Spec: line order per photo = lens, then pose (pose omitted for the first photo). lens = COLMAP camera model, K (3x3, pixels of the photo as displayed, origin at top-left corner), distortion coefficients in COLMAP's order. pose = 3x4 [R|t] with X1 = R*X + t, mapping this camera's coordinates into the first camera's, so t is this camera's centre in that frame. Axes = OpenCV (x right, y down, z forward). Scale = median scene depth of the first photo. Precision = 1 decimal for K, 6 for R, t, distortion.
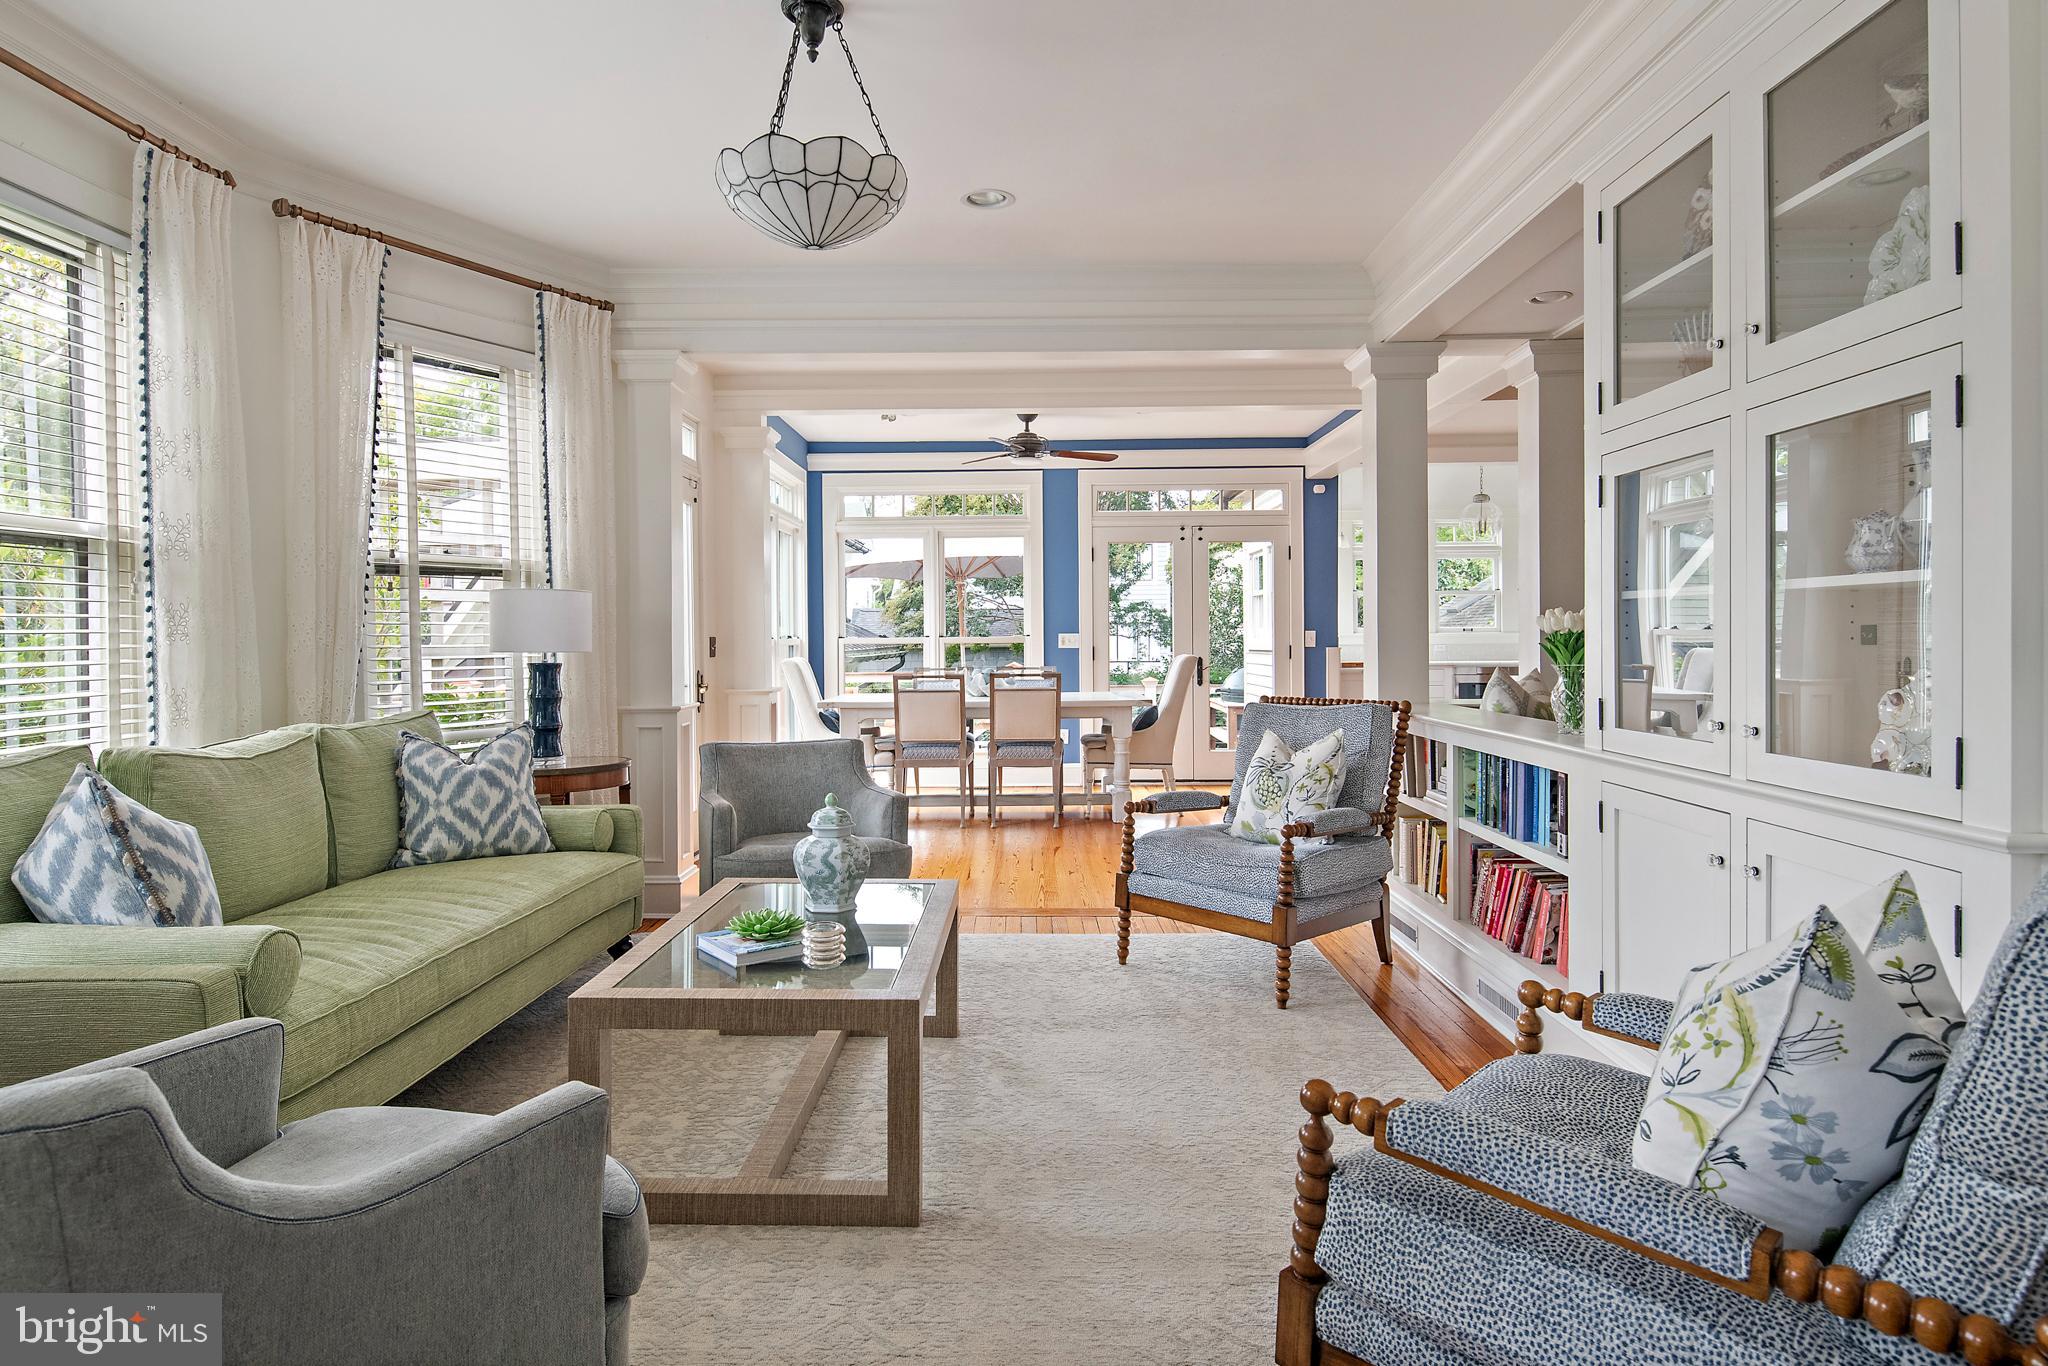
lens RADIAL K [[1142.8, 0, 1024.2], [0, 1142.8, 647.7], [0, 0, 1]] dist [-0.001472, -0.001294]
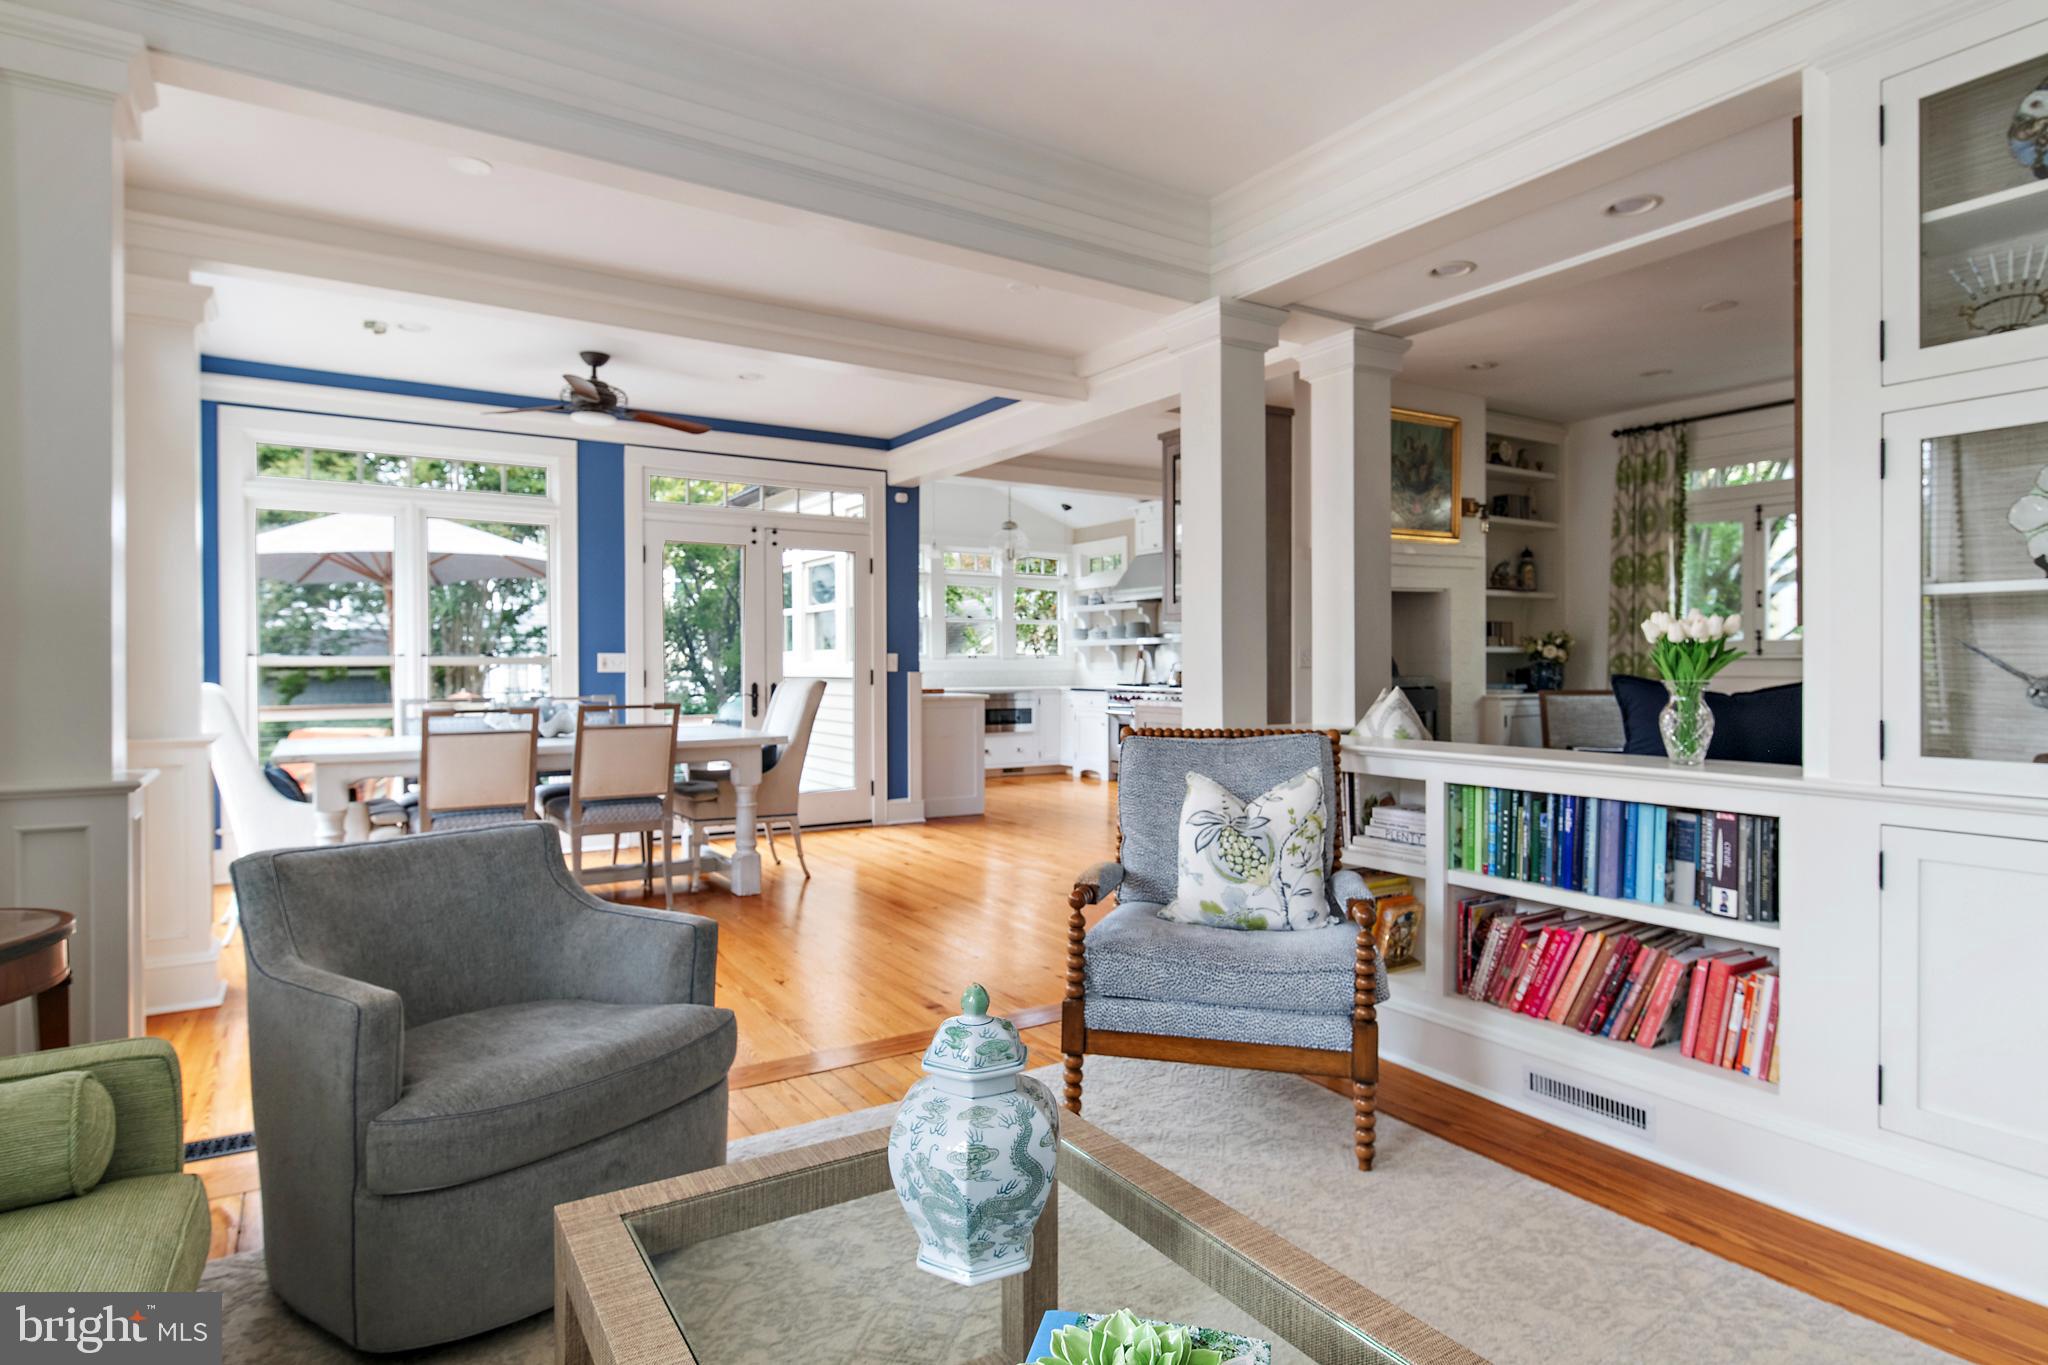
lens RADIAL K [[1085.1, 0, 1030.4], [0, 1085.1, 670.0], [0, 0, 1]] dist [-0.001447, -0.000528]
pose [[0.836603, 0.003669, 0.547797, -0.163199], [0.000665, 0.999970, -0.007714, 0.006157], [-0.547809, 0.006817, 0.836576, 0.284300]]
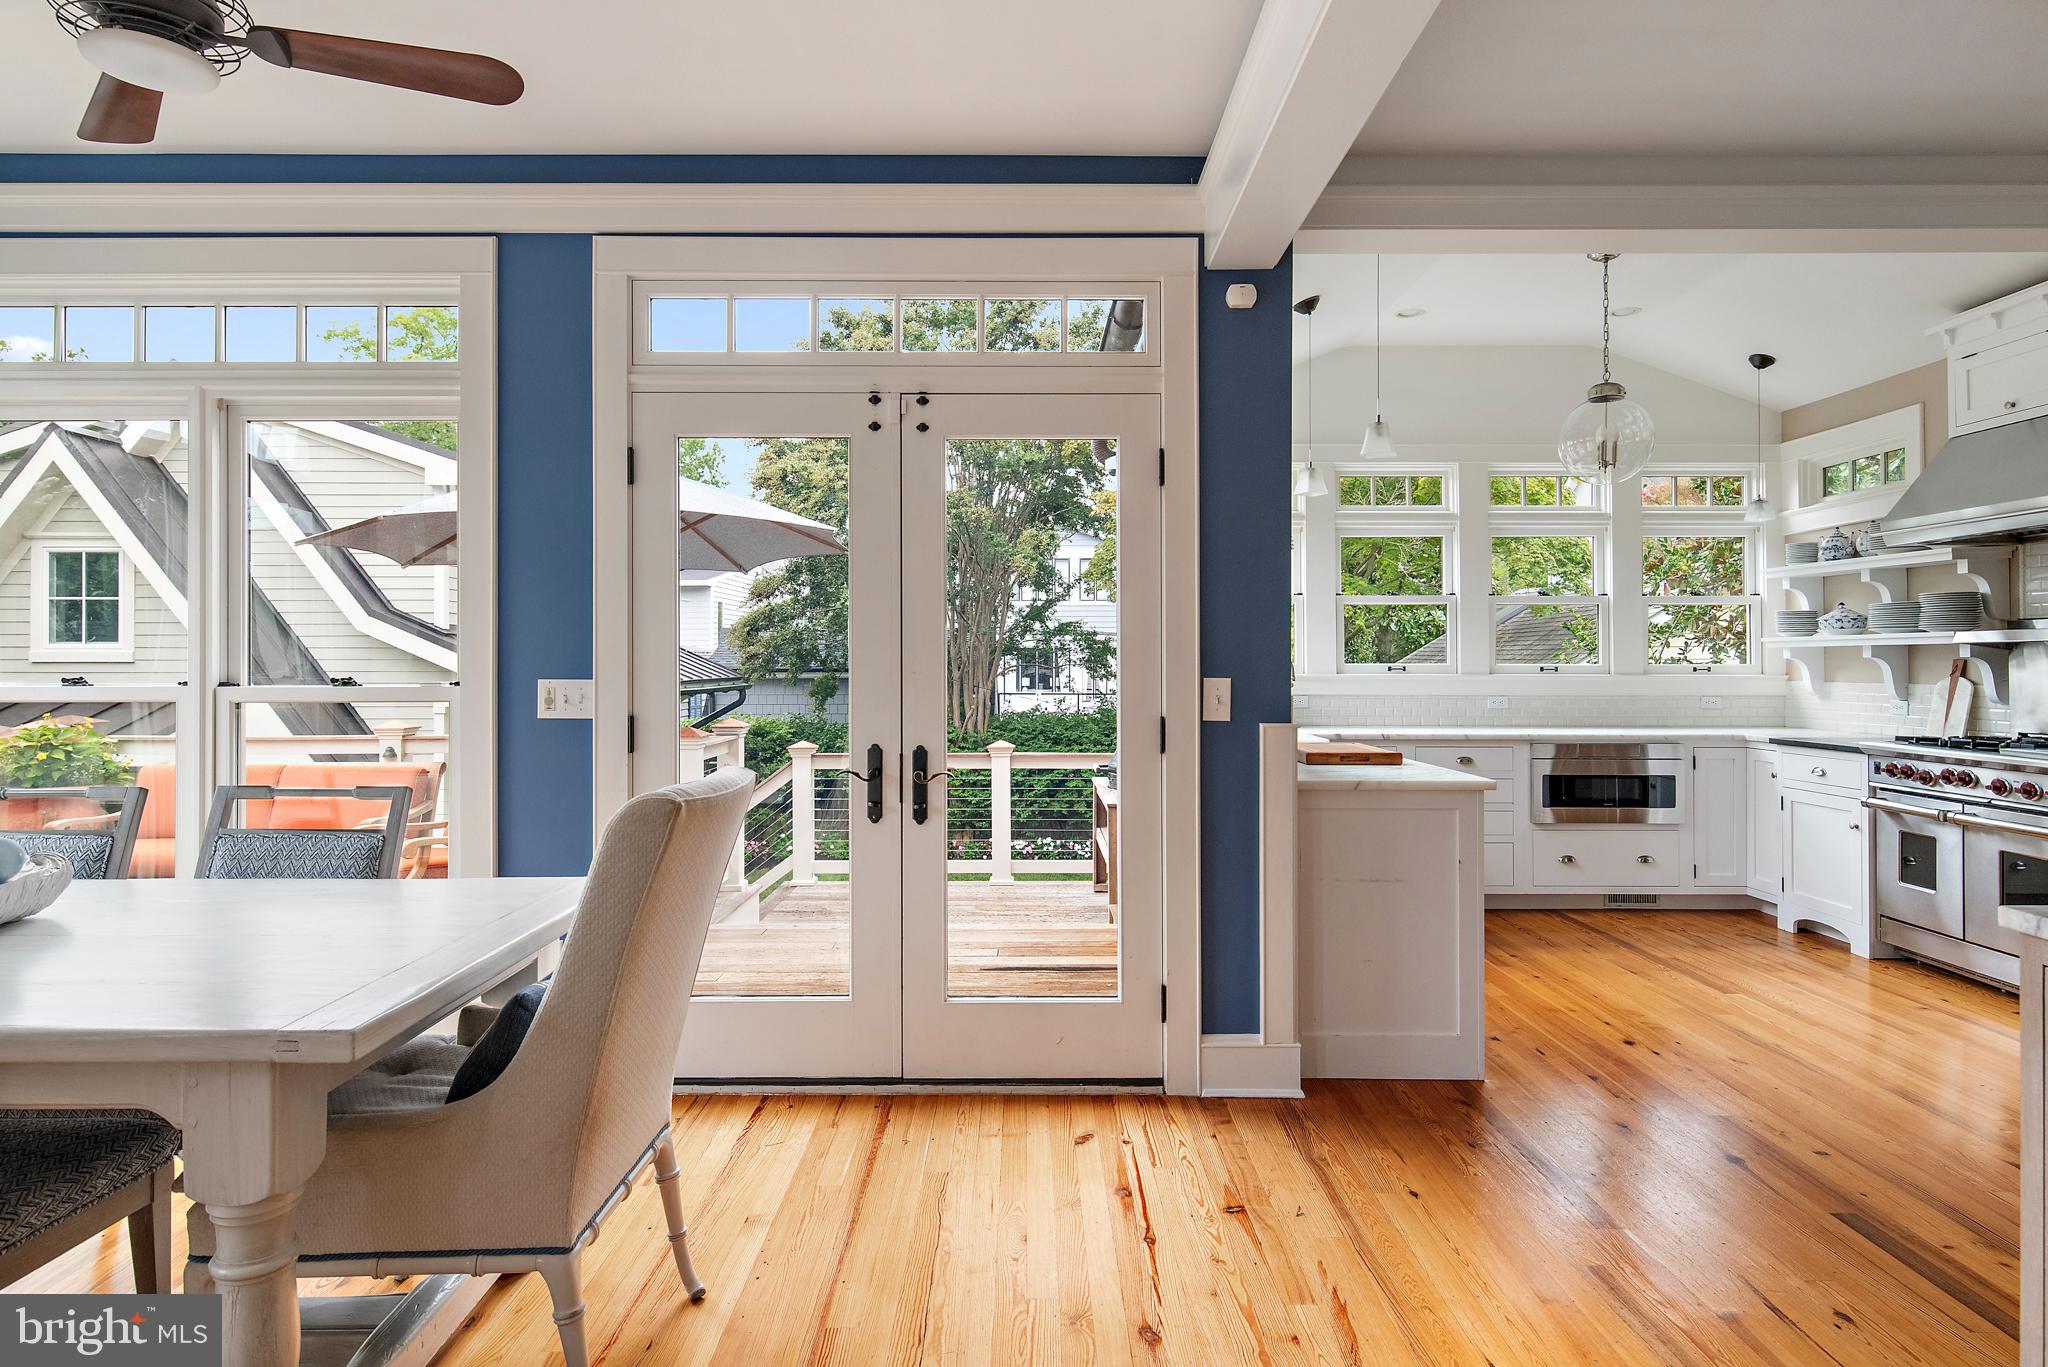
lens RADIAL K [[1142.8, 0, 1024.2], [0, 1142.8, 648.2], [0, 0, 1]] dist [-0.001472, -0.001294]
pose [[0.999863, 0.009199, 0.013795, 0.233369], [-0.008915, 0.999750, -0.020496, -0.020813], [-0.013980, 0.020370, 0.999695, 0.804529]]
